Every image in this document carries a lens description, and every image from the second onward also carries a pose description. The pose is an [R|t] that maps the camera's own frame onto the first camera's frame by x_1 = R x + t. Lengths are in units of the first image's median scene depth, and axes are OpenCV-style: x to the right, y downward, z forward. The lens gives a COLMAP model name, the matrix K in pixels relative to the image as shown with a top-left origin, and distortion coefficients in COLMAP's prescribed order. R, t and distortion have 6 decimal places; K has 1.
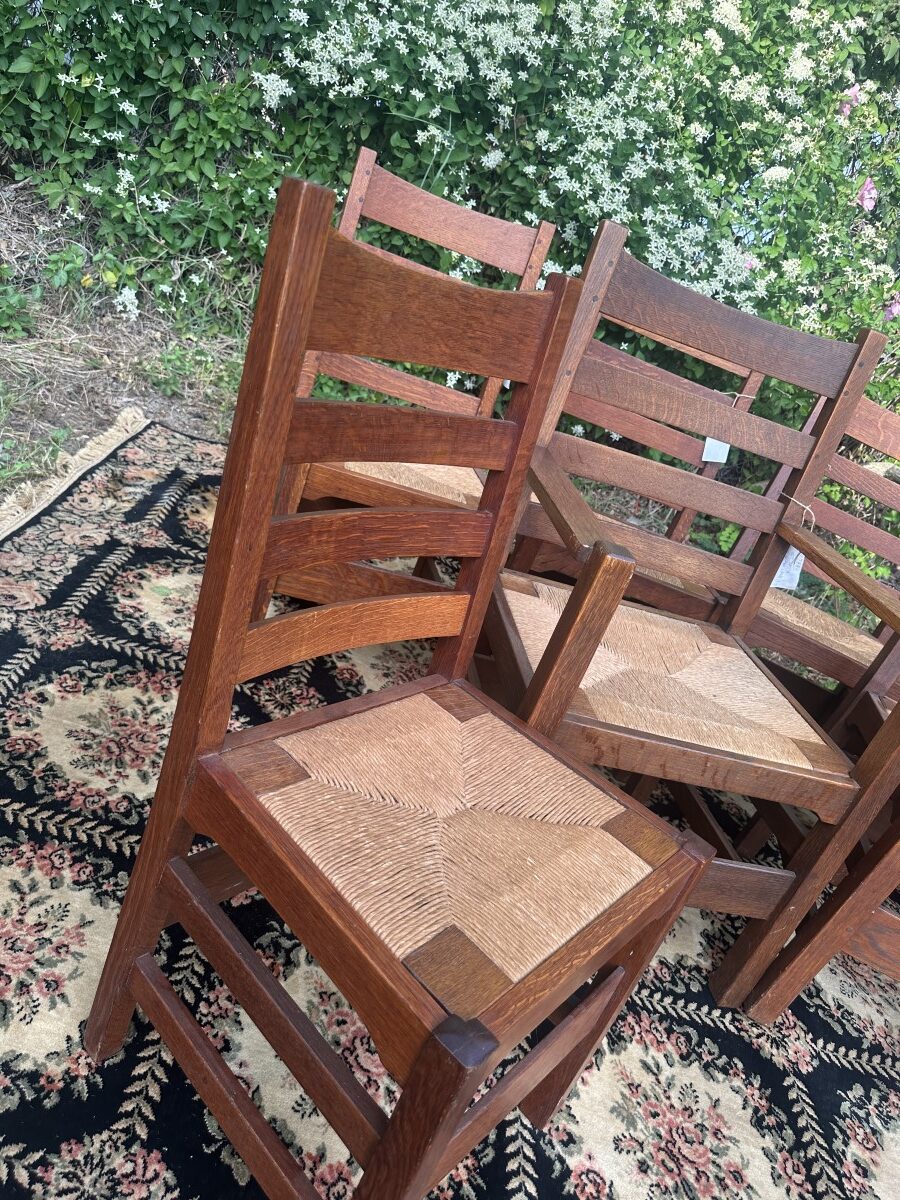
lens RADIAL K [[851.3, 0, 463.9], [0, 851.3, 603.2], [0, 0, 1]] dist [0.010747, -0.017326]
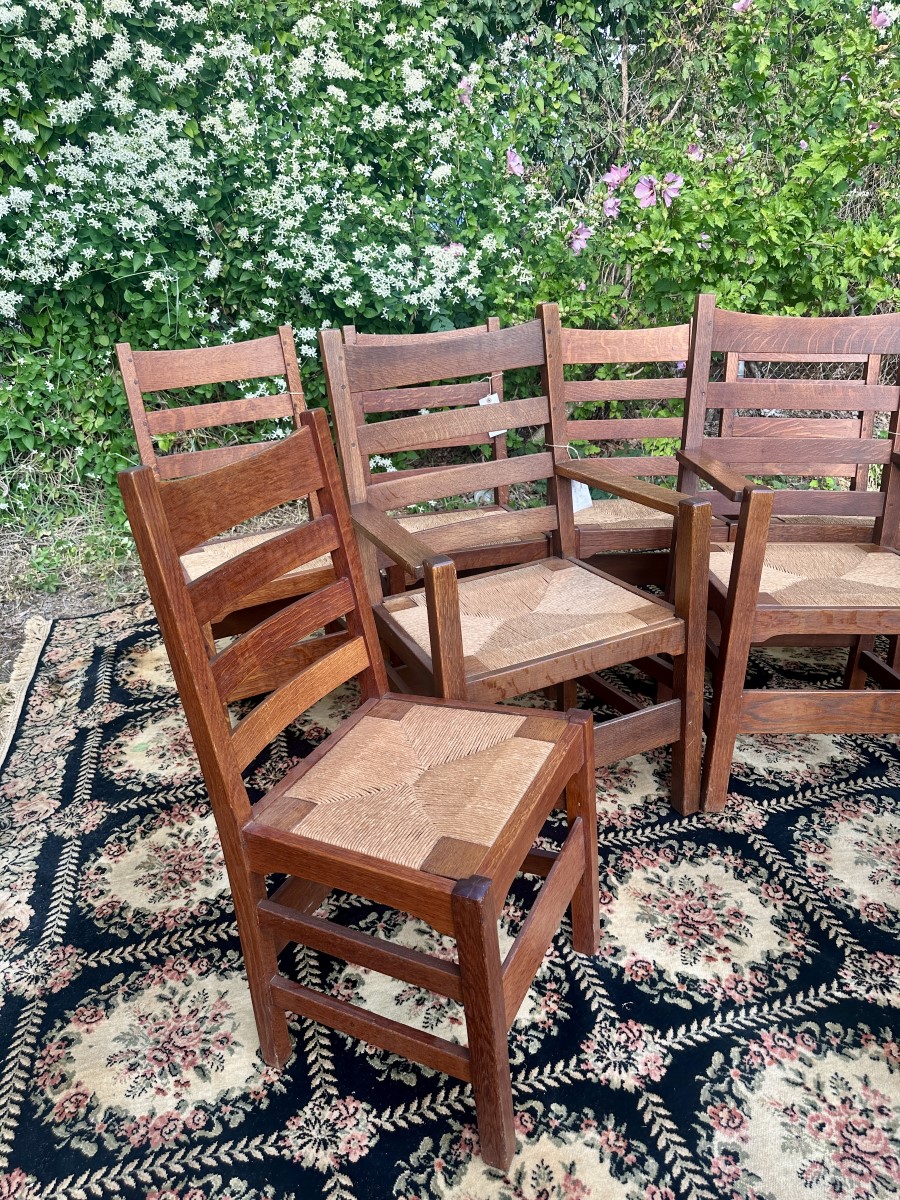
lens RADIAL K [[846.8, 0, 457.7], [0, 846.8, 601.2], [0, 0, 1]] dist [0.000585, -0.000940]
pose [[0.876754, -0.475219, 0.073952, 0.030505], [0.475029, 0.879713, 0.021266, -0.007180], [-0.075162, 0.016484, 0.997035, -0.157379]]
